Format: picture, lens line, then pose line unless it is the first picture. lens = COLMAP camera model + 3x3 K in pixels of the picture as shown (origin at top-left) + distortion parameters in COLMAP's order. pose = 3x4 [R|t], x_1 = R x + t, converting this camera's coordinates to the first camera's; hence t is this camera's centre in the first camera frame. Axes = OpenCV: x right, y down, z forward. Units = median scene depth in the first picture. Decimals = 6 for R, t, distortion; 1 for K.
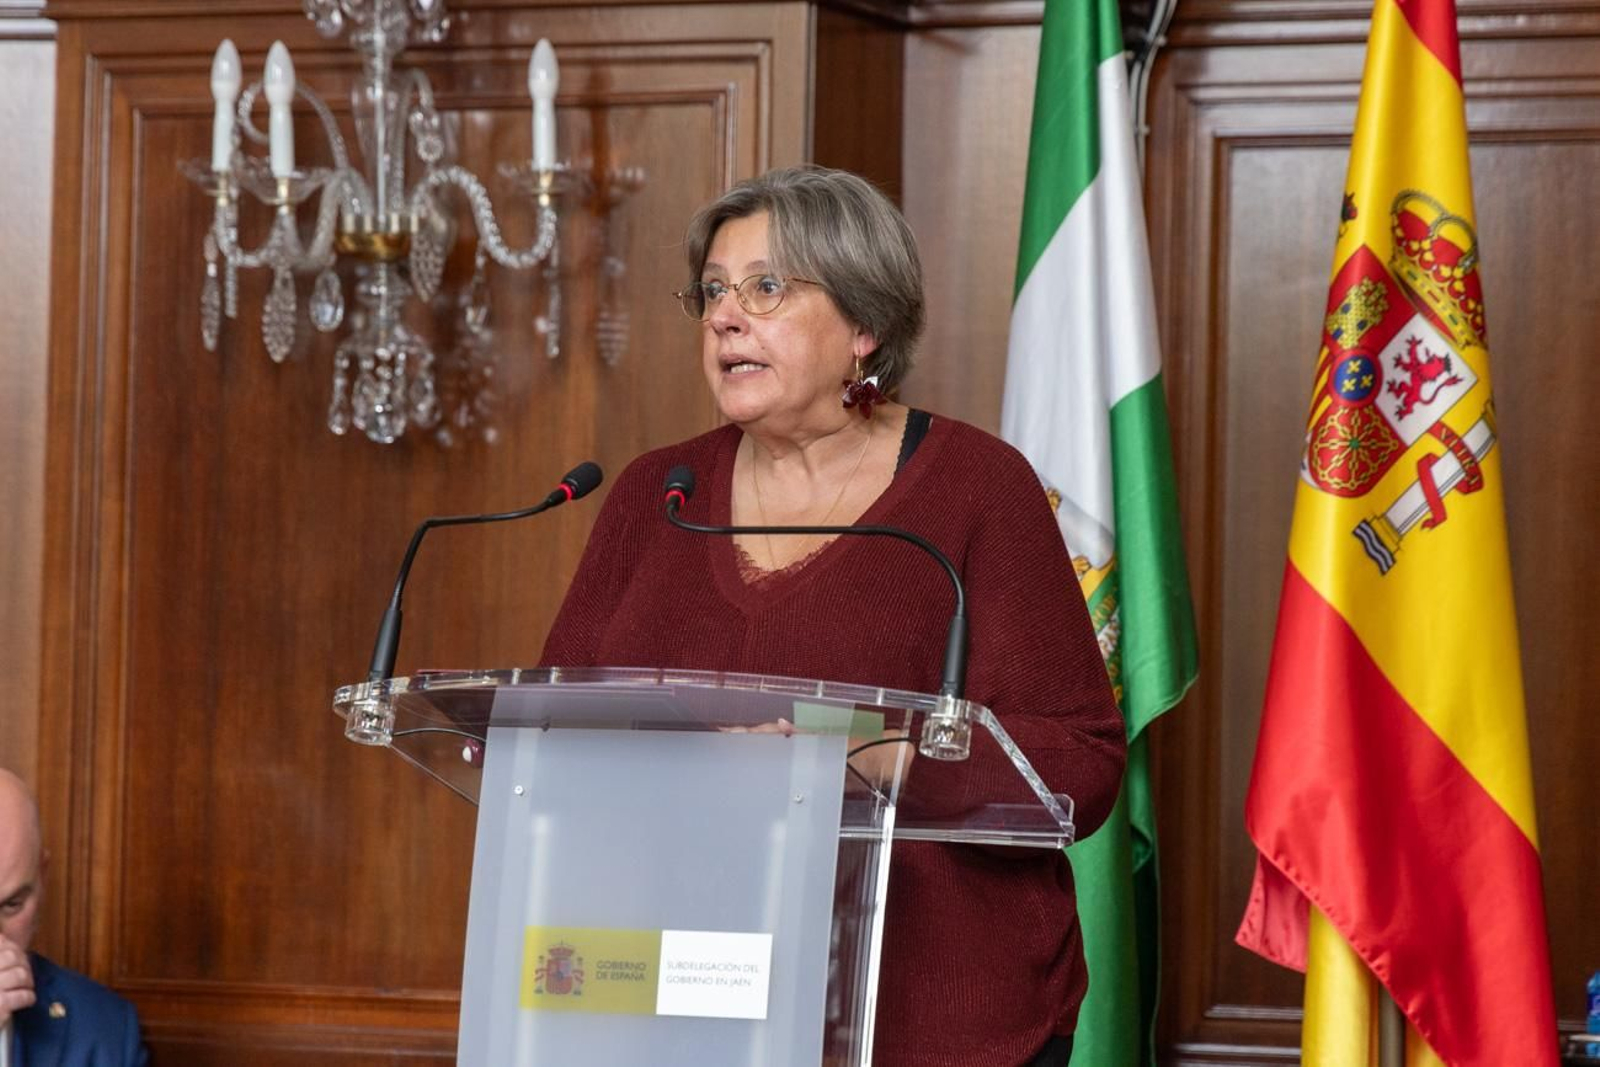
lens RADIAL K [[4788.6, 0, 741.1], [0, 4788.6, 599.9], [0, 0, 1]] dist [-0.024356, 0.000000]
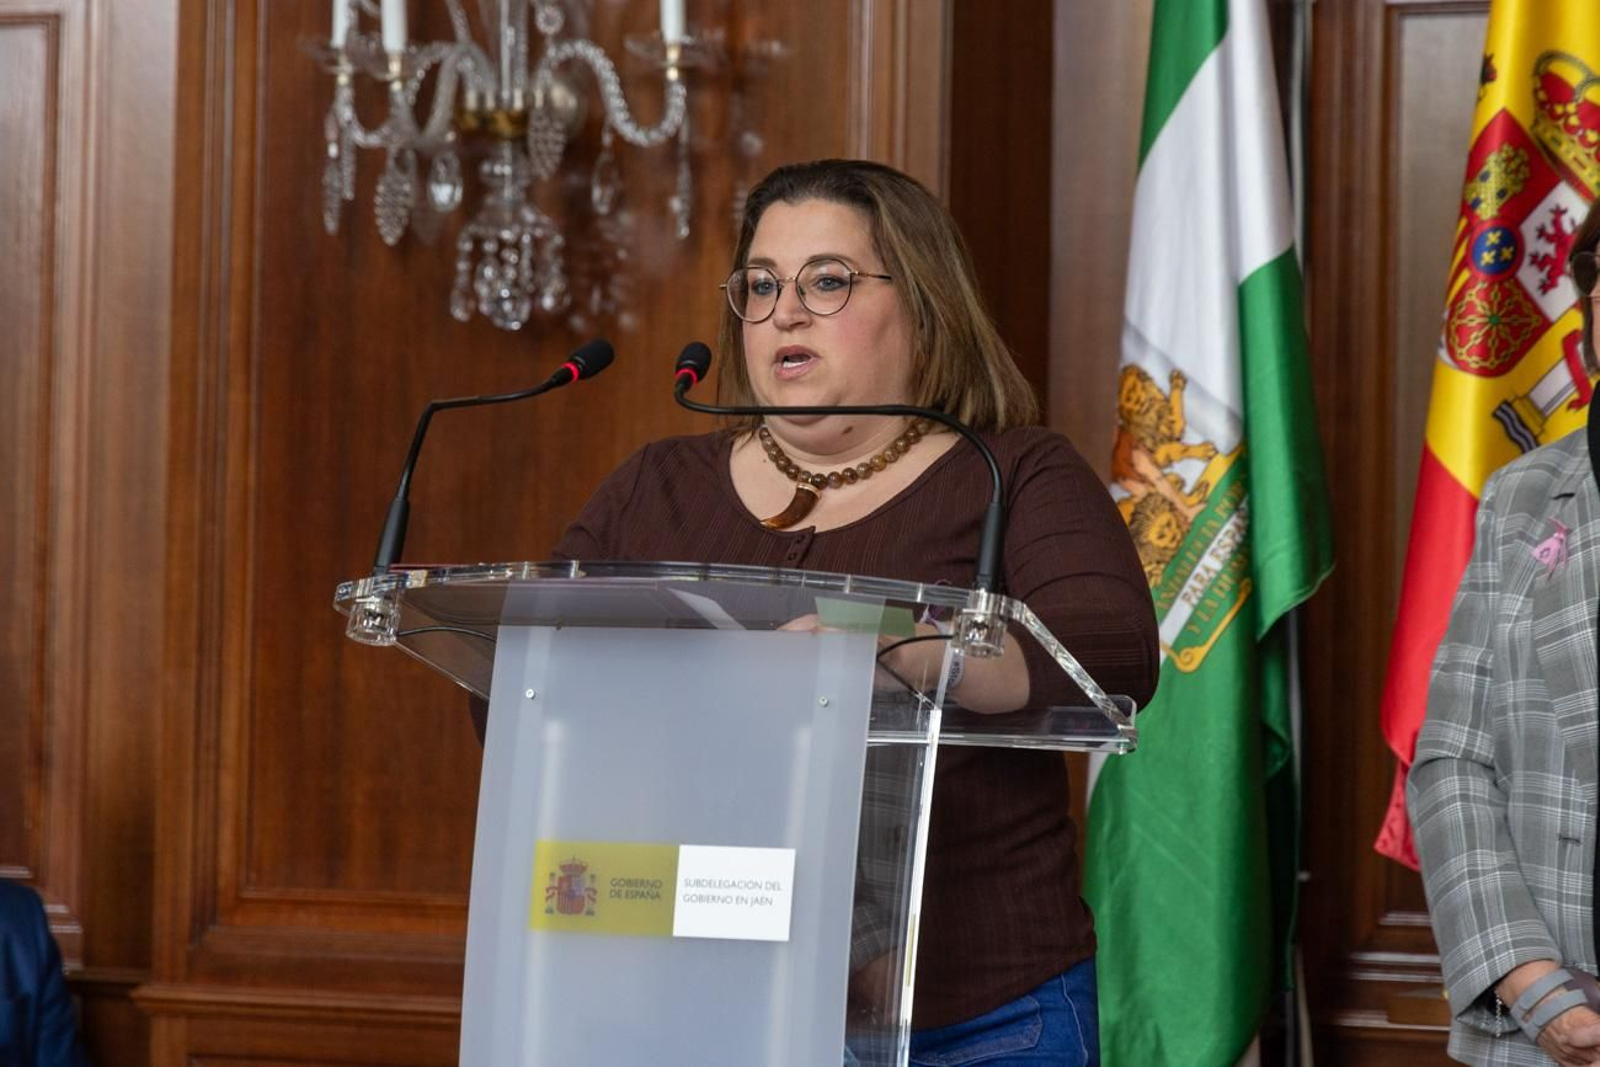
lens RADIAL K [[4788.6, 0, 855.0], [0, 4788.6, 470.4], [0, 0, 1]] dist [-0.024356, 0.000000]
pose [[0.999357, -0.005760, -0.035397, 0.034923], [0.005573, 0.999970, -0.005372, 0.001309], [0.035426, 0.005172, 0.999359, 0.053959]]
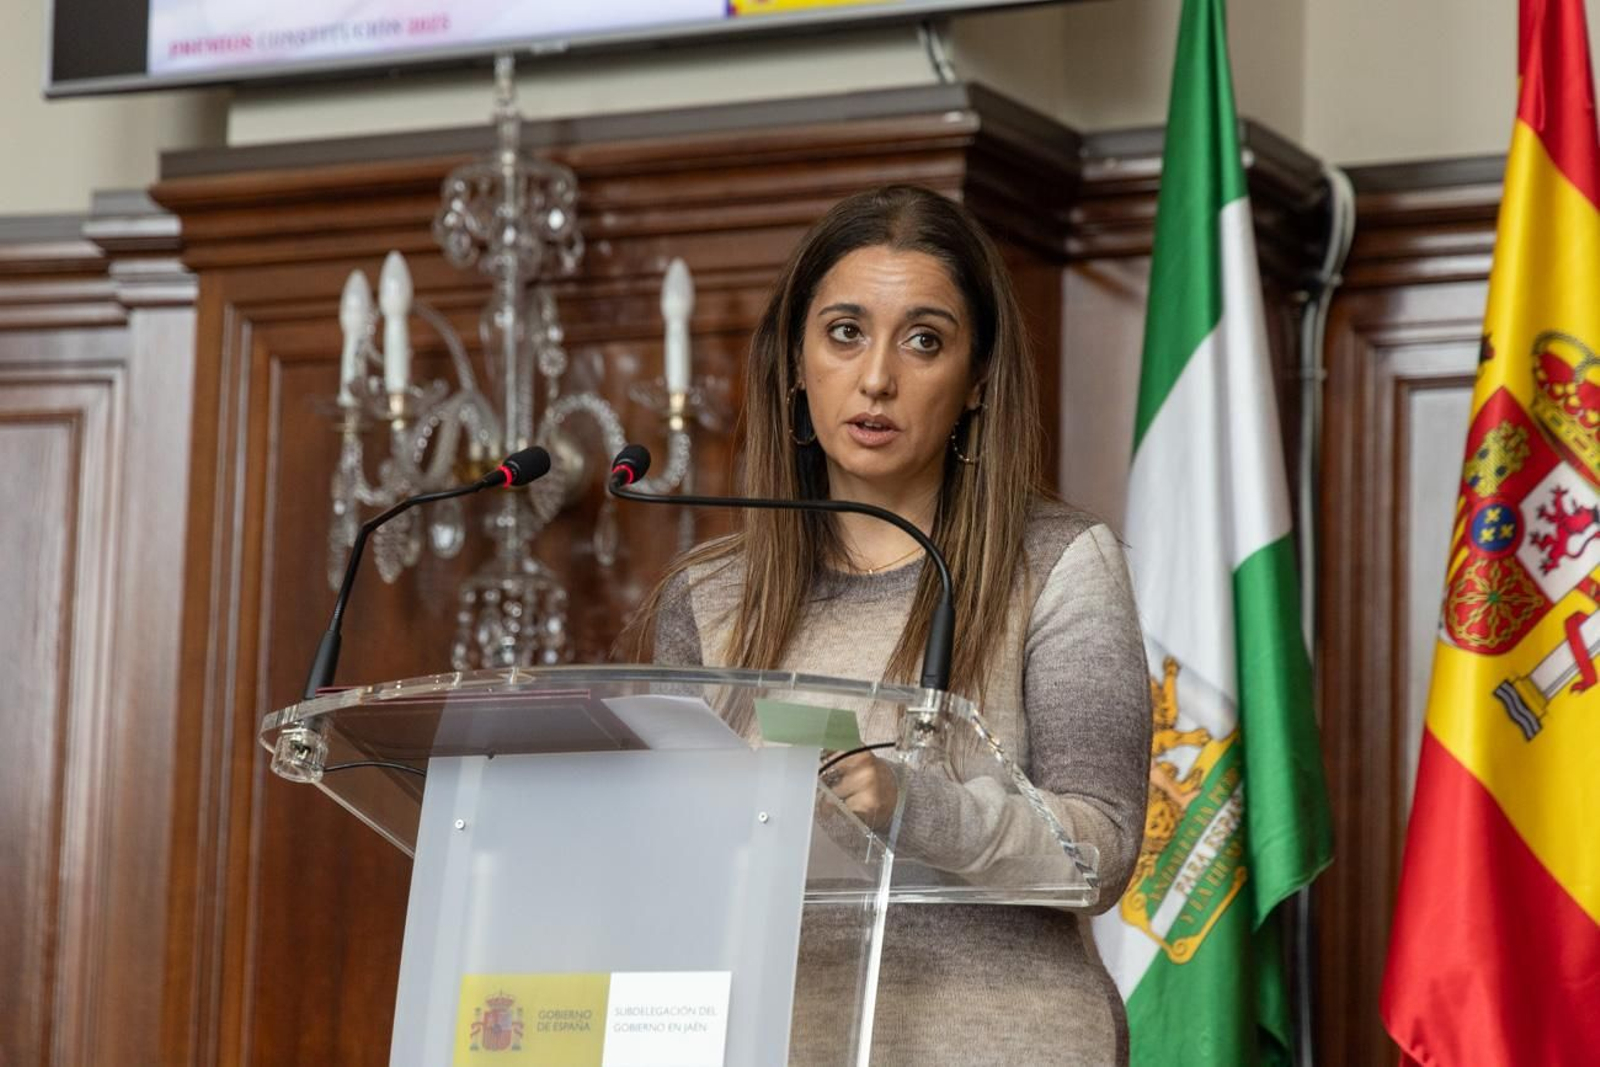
lens RADIAL K [[4623.5, 0, 804.8], [0, 4623.5, 535.0], [0, 0, 1]] dist [-0.007714, 0.000000]
pose [[0.998190, -0.003999, -0.060002, 0.048275], [-0.003587, 0.992050, -0.125796, 0.066246], [0.060028, 0.125784, 0.990240, 0.108641]]
